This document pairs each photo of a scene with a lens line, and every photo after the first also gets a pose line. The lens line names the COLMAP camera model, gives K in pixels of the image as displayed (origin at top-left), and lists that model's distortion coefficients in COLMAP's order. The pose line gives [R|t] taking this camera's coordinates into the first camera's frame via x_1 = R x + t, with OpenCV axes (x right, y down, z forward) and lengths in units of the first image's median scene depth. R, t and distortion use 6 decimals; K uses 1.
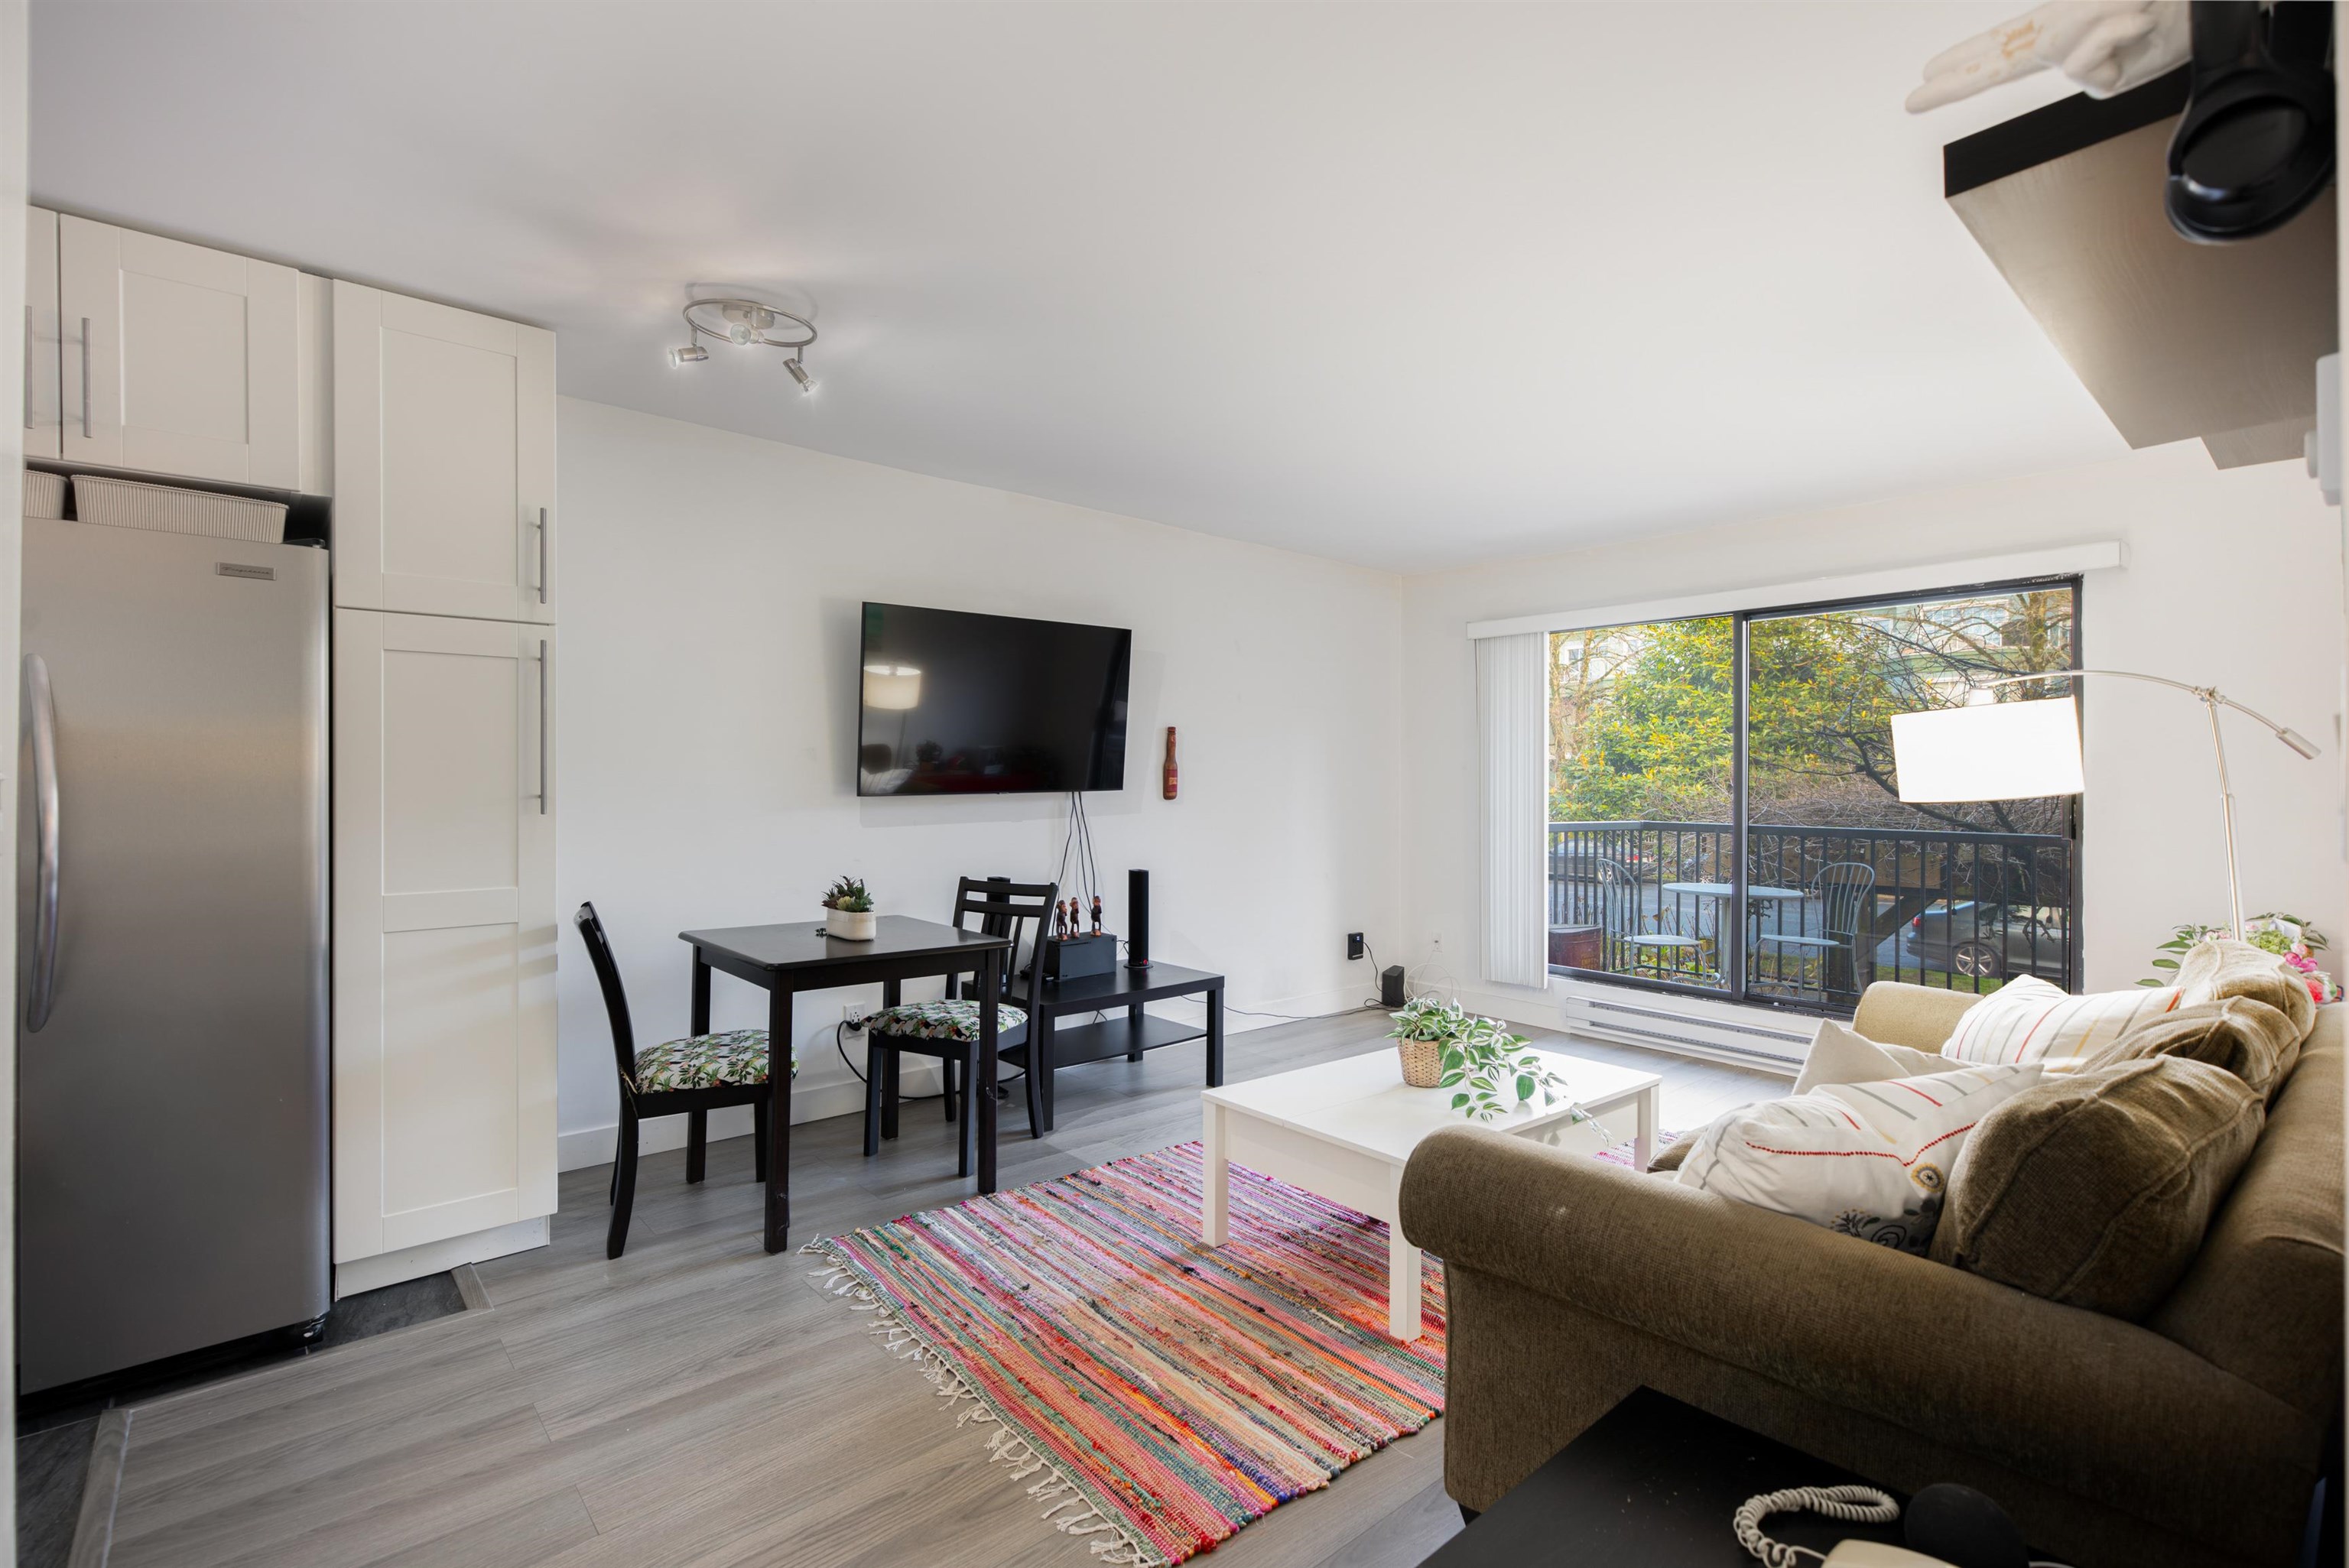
lens RADIAL K [[1097.3, 0, 1186.4], [0, 1097.3, 779.7], [0, 0, 1]] dist [0.003573, -0.000603]
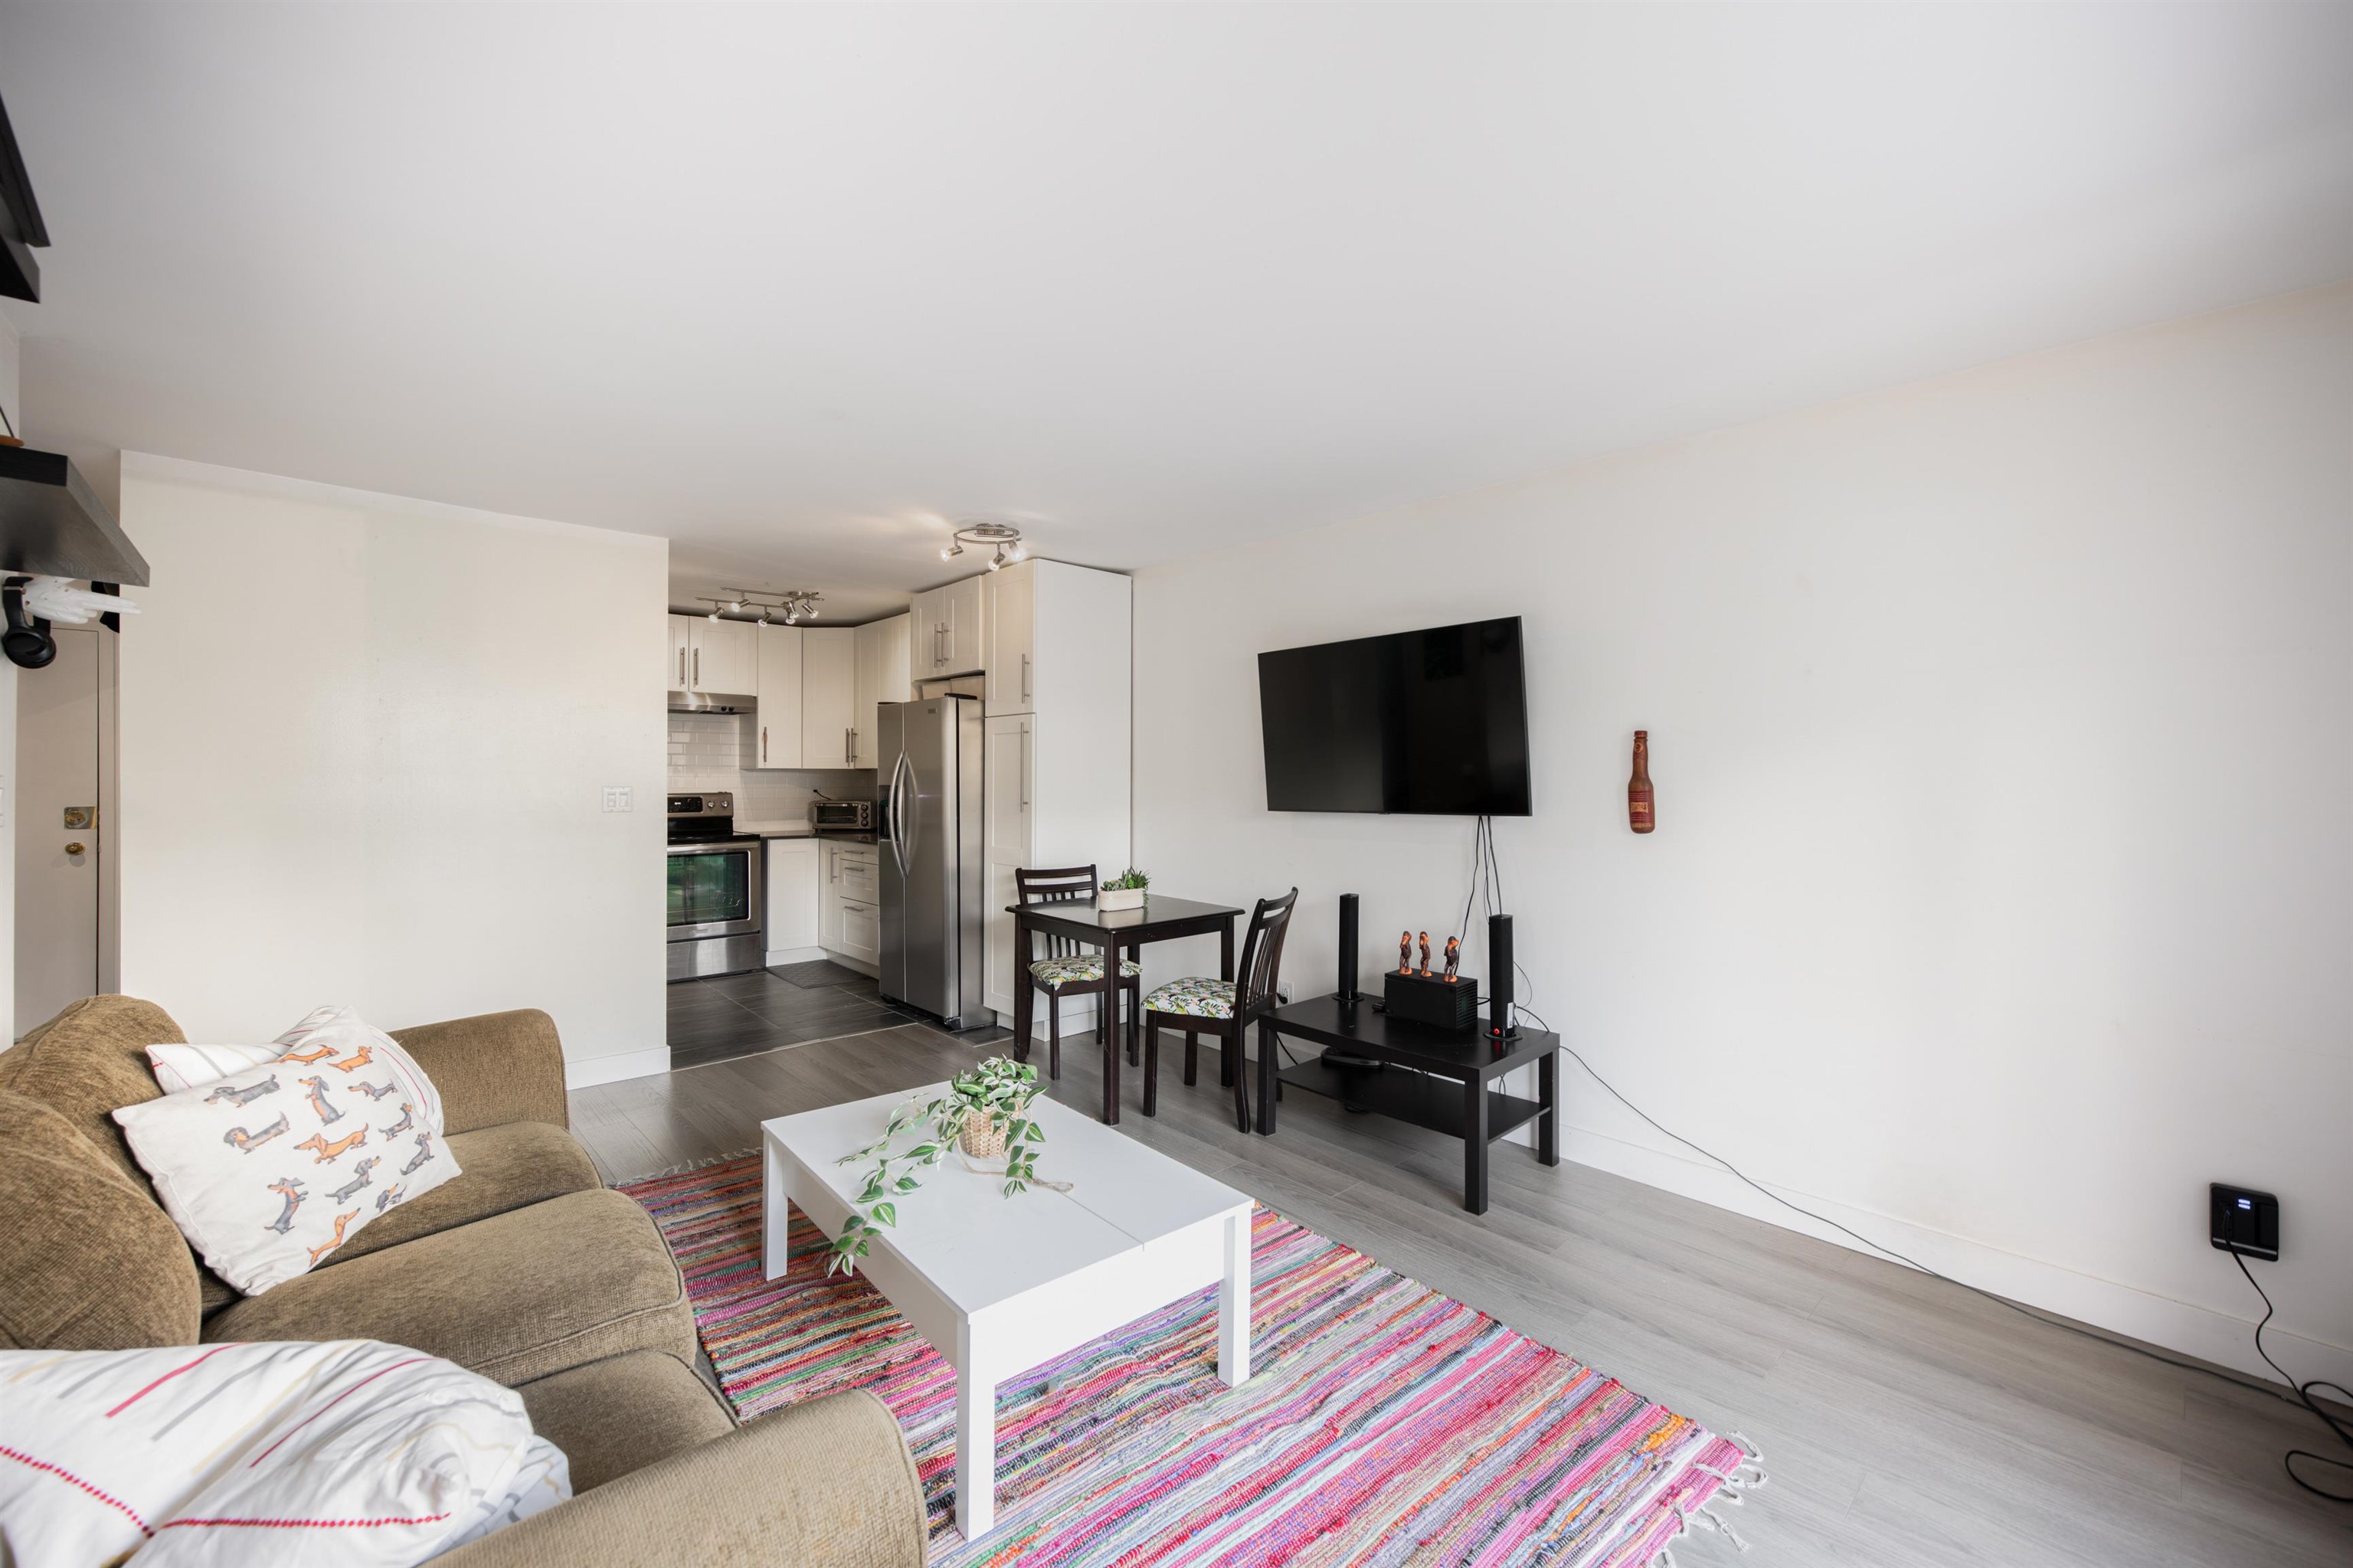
lens RADIAL K [[948.8, 0, 1176.5], [0, 948.8, 784.0], [0, 0, 1]] dist [-0.000673, -0.000229]
pose [[0.013873, 0.005393, -0.999889, 0.743330], [-0.006006, 0.999968, 0.005310, -0.018914], [0.999886, 0.005931, 0.013905, 0.858642]]
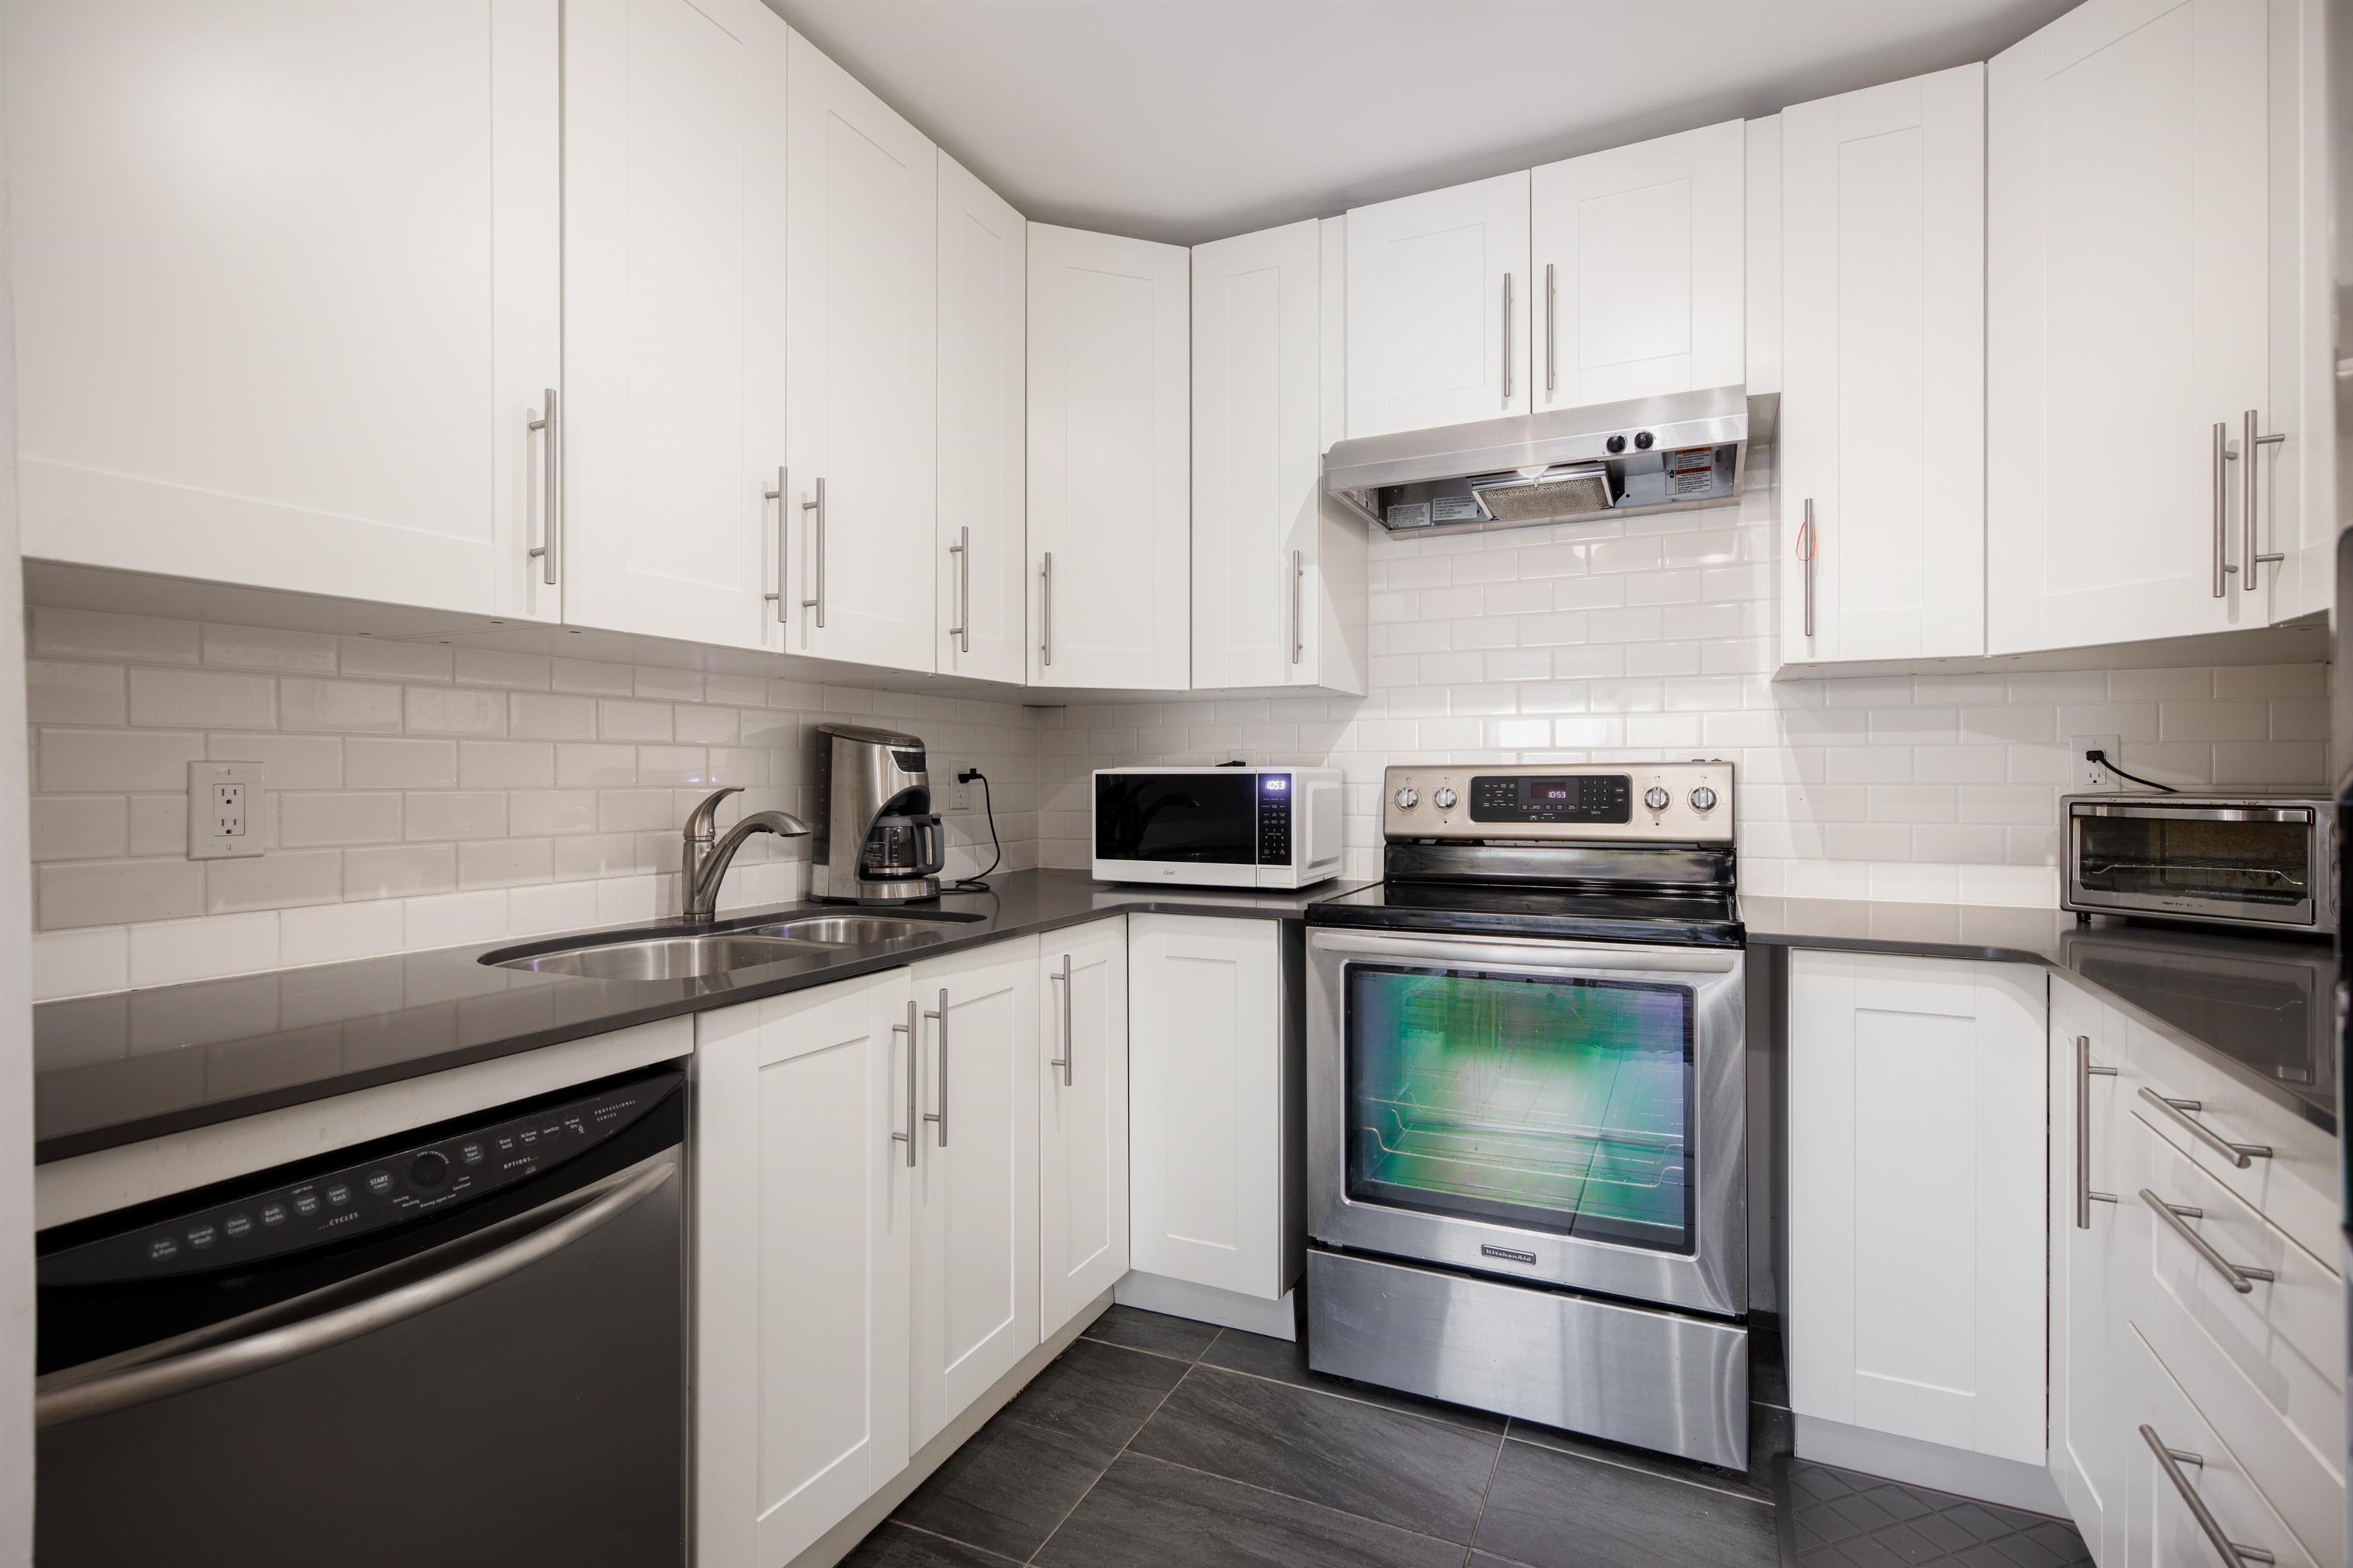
lens RADIAL K [[1099.3, 0, 1188.4], [0, 1099.3, 779.7], [0, 0, 1]] dist [0.003573, -0.000603]
pose [[-0.917129, 0.002411, -0.398582, -0.437241], [0.001765, 0.999996, 0.001988, 0.016835], [0.398586, 0.001120, -0.917130, 0.515601]]
